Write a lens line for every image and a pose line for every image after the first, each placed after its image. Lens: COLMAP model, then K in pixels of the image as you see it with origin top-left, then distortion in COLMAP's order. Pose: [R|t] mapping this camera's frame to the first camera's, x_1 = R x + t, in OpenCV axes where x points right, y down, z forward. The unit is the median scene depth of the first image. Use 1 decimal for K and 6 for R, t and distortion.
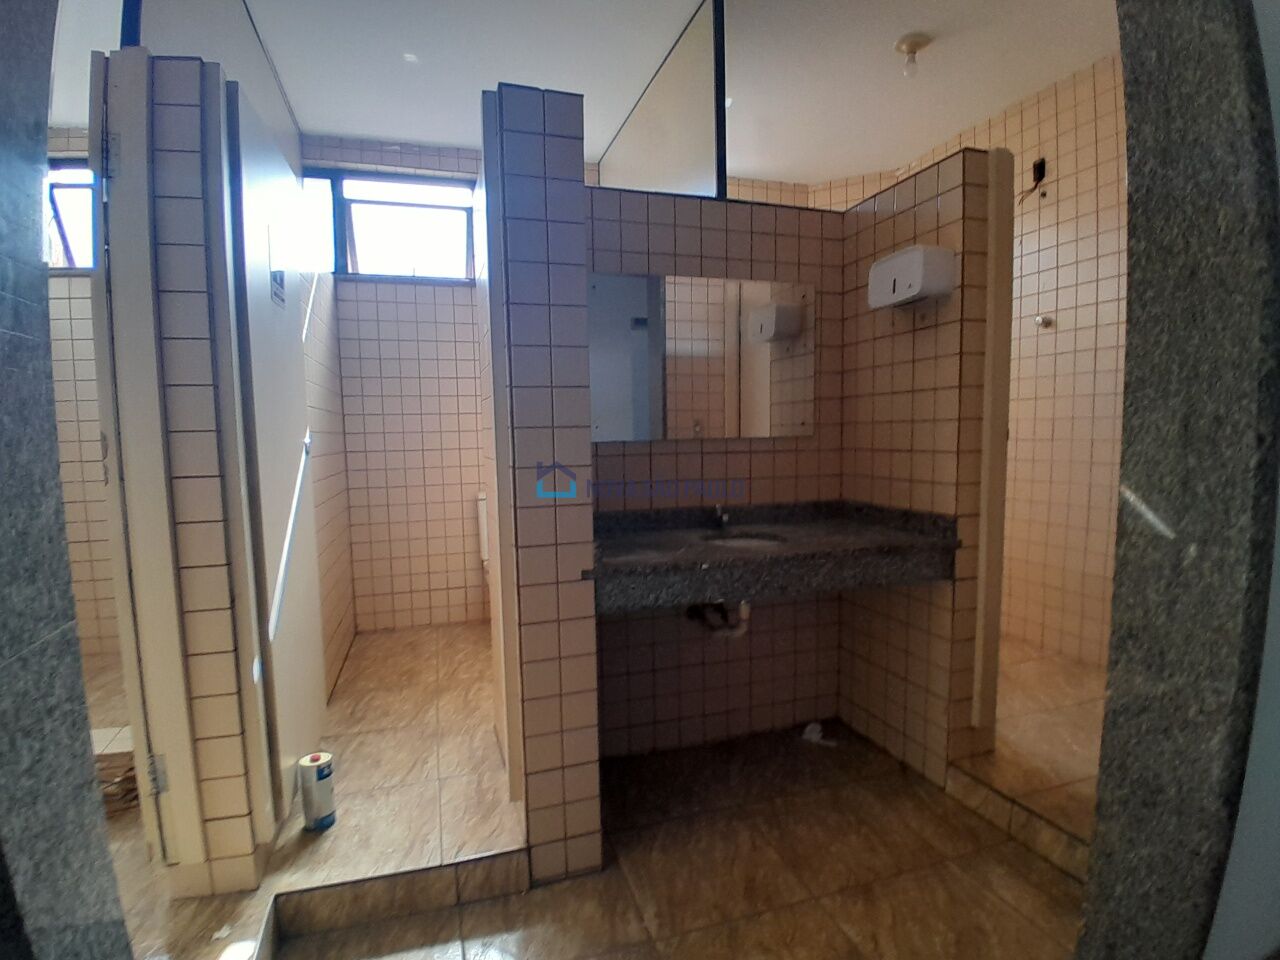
lens RADIAL K [[644.3, 0, 635.5], [0, 644.3, 483.3], [0, 0, 1]] dist [0.016257, -0.055213]
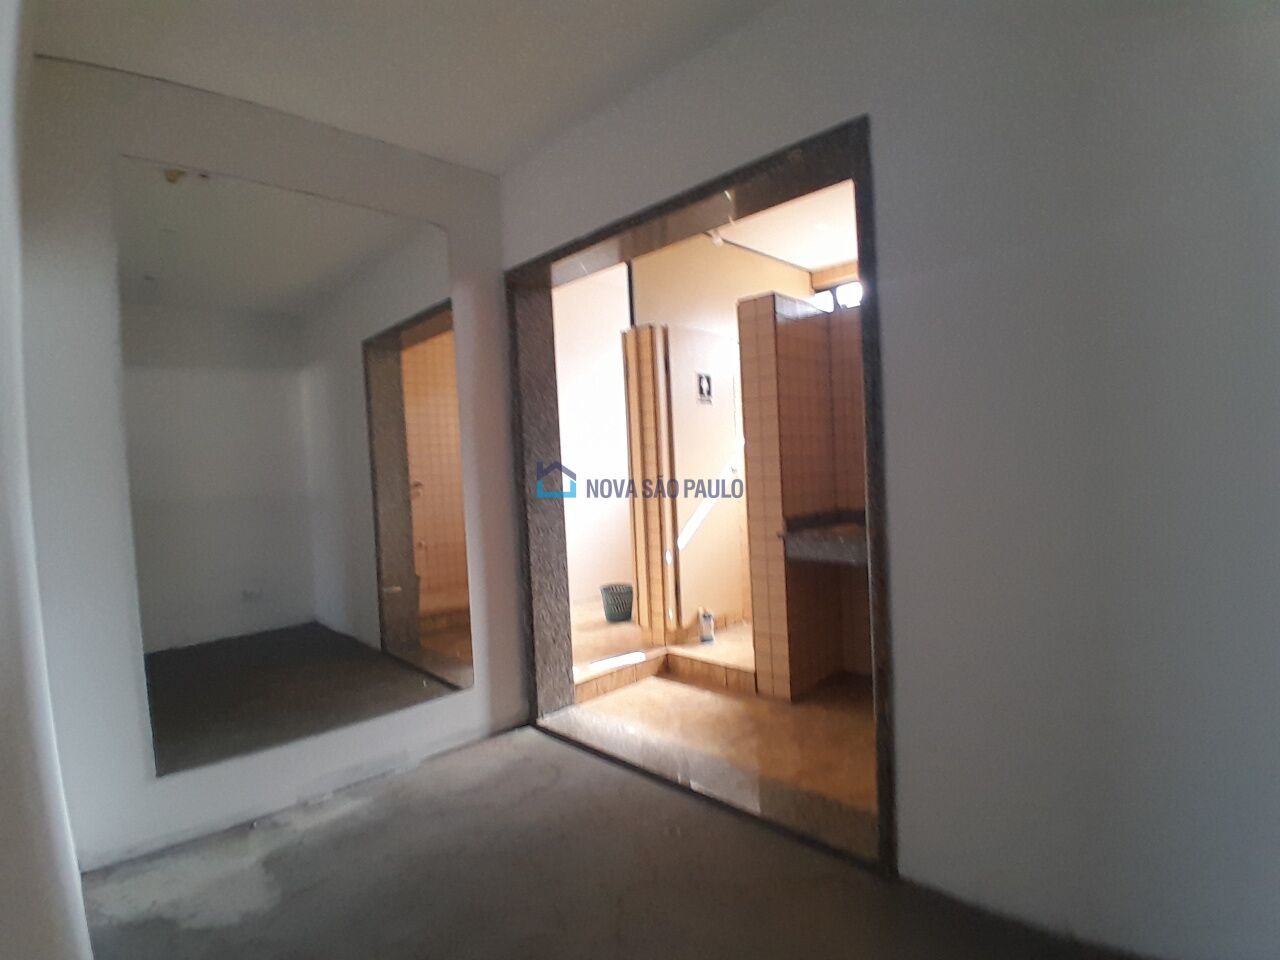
lens RADIAL K [[644.3, 0, 635.5], [0, 644.3, 483.3], [0, 0, 1]] dist [0.016257, -0.055213]
pose [[0.437745, 0.018025, -0.898918, 1.427728], [-0.033075, 0.999445, 0.003934, -0.005434], [0.898491, 0.028009, 0.438098, -0.205316]]
